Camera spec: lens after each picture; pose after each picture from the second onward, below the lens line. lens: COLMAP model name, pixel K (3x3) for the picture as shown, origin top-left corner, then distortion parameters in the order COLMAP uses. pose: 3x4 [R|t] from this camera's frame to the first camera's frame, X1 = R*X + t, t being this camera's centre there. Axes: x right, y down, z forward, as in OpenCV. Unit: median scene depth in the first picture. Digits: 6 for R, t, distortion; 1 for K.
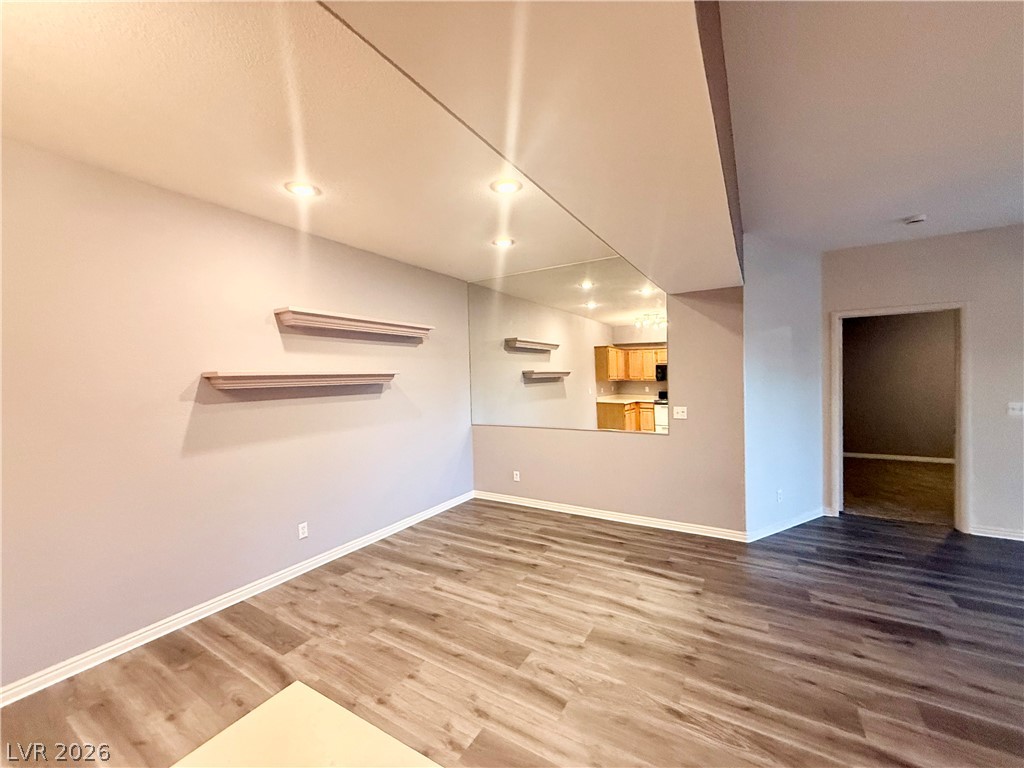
lens RADIAL K [[408.7, 0, 507.8], [0, 408.7, 384.9], [0, 0, 1]] dist [-0.001310, 0.000462]
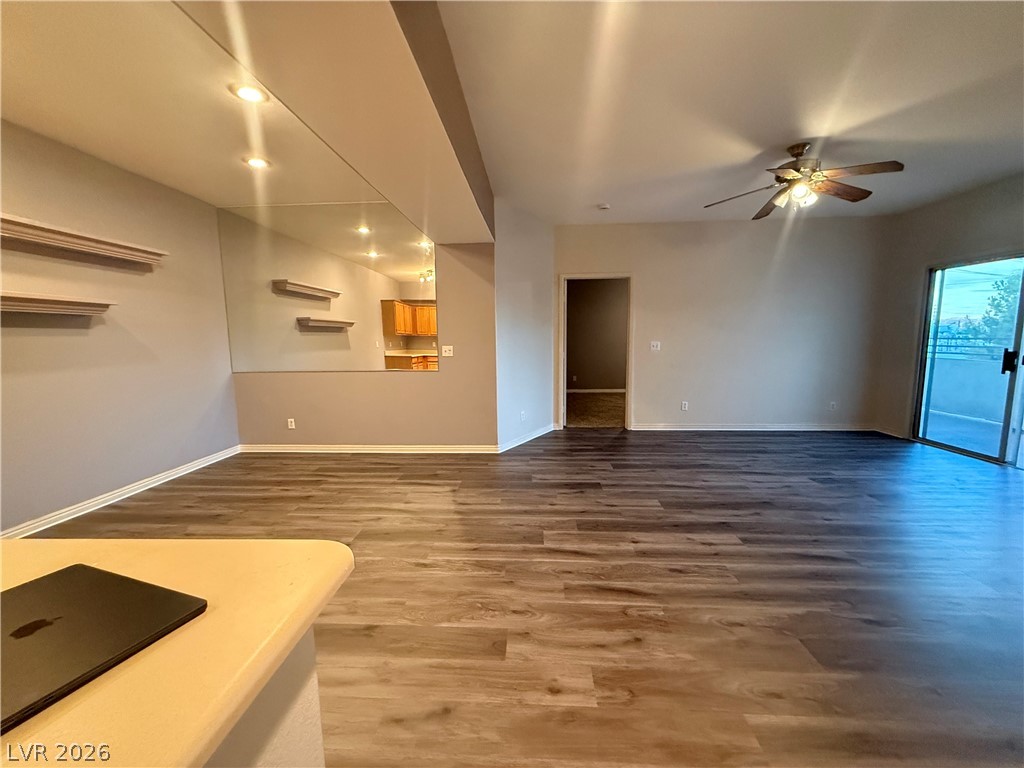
lens RADIAL K [[408.7, 0, 510.8], [0, 408.7, 384.0], [0, 0, 1]] dist [-0.001310, 0.000462]
pose [[0.882356, -0.042454, 0.468664, 0.044548], [0.003064, 0.996419, 0.084492, 0.074194], [-0.470573, -0.073116, 0.879327, -0.111874]]
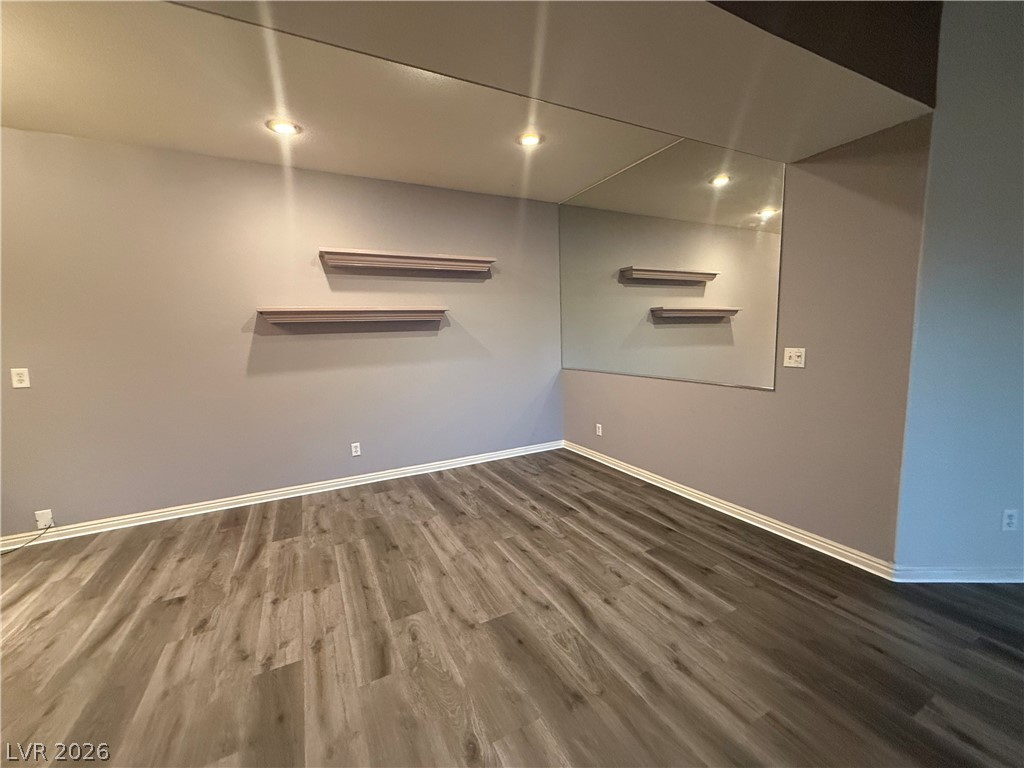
lens RADIAL K [[408.7, 0, 510.9], [0, 408.7, 384.9], [0, 0, 1]] dist [-0.001310, 0.000462]
pose [[0.852104, 0.060924, -0.519815, 0.438371], [0.000372, 0.993131, 0.117009, 0.042057], [0.523373, -0.099898, 0.846228, 0.267519]]
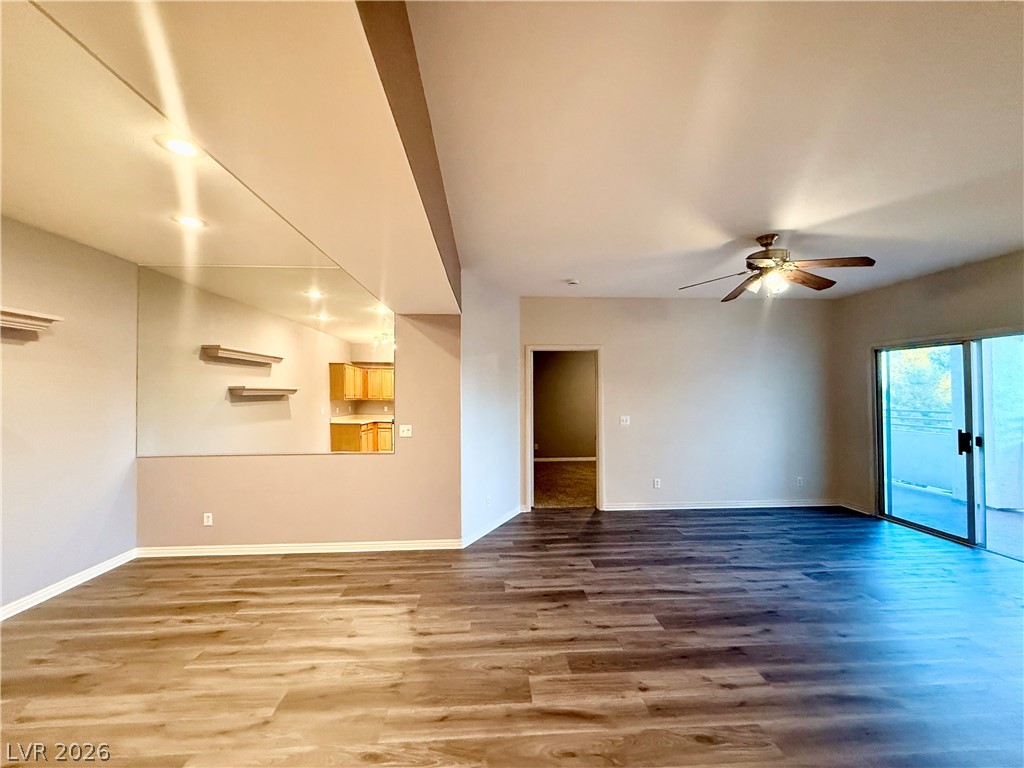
lens RADIAL K [[408.7, 0, 510.8], [0, 408.7, 383.7], [0, 0, 1]] dist [-0.001310, 0.000462]
pose [[0.821260, 0.030854, 0.569720, 0.063880], [-0.001021, 0.998615, -0.052610, 0.005246], [-0.570554, 0.042625, 0.820153, 0.015957]]
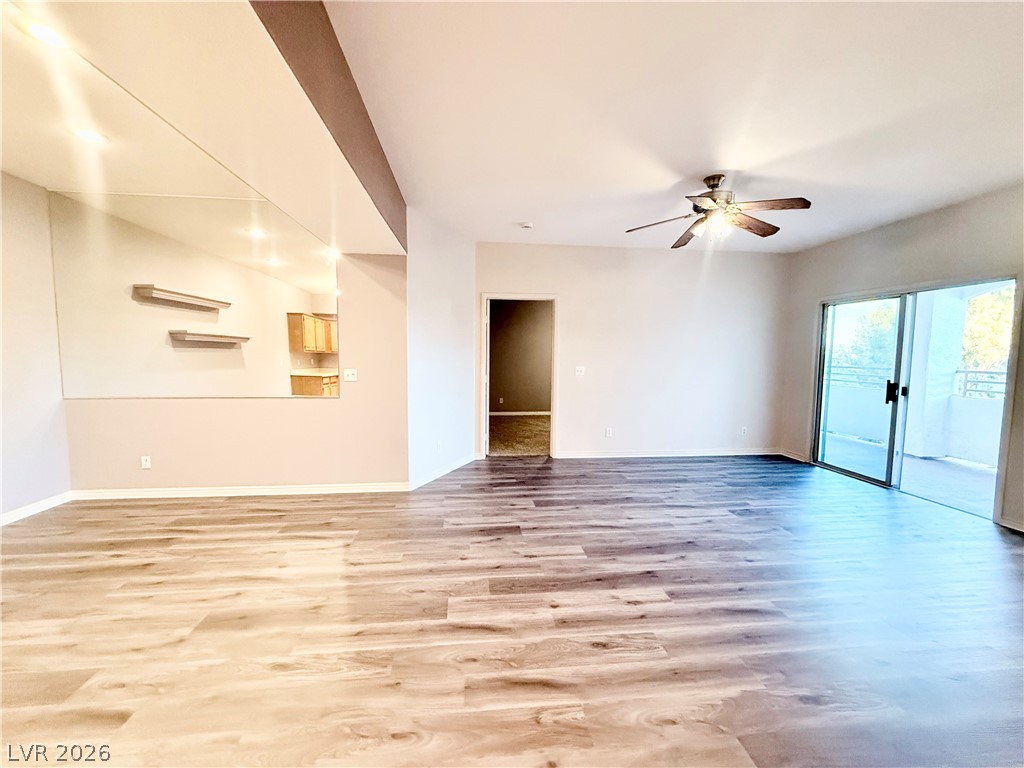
lens RADIAL K [[408.7, 0, 511.2], [0, 408.7, 384.7], [0, 0, 1]] dist [-0.001310, 0.000462]
pose [[0.792640, -0.016496, 0.609467, 0.144773], [-0.013093, 0.998943, 0.044066, 0.049310], [-0.609549, -0.042908, 0.791586, -0.034633]]
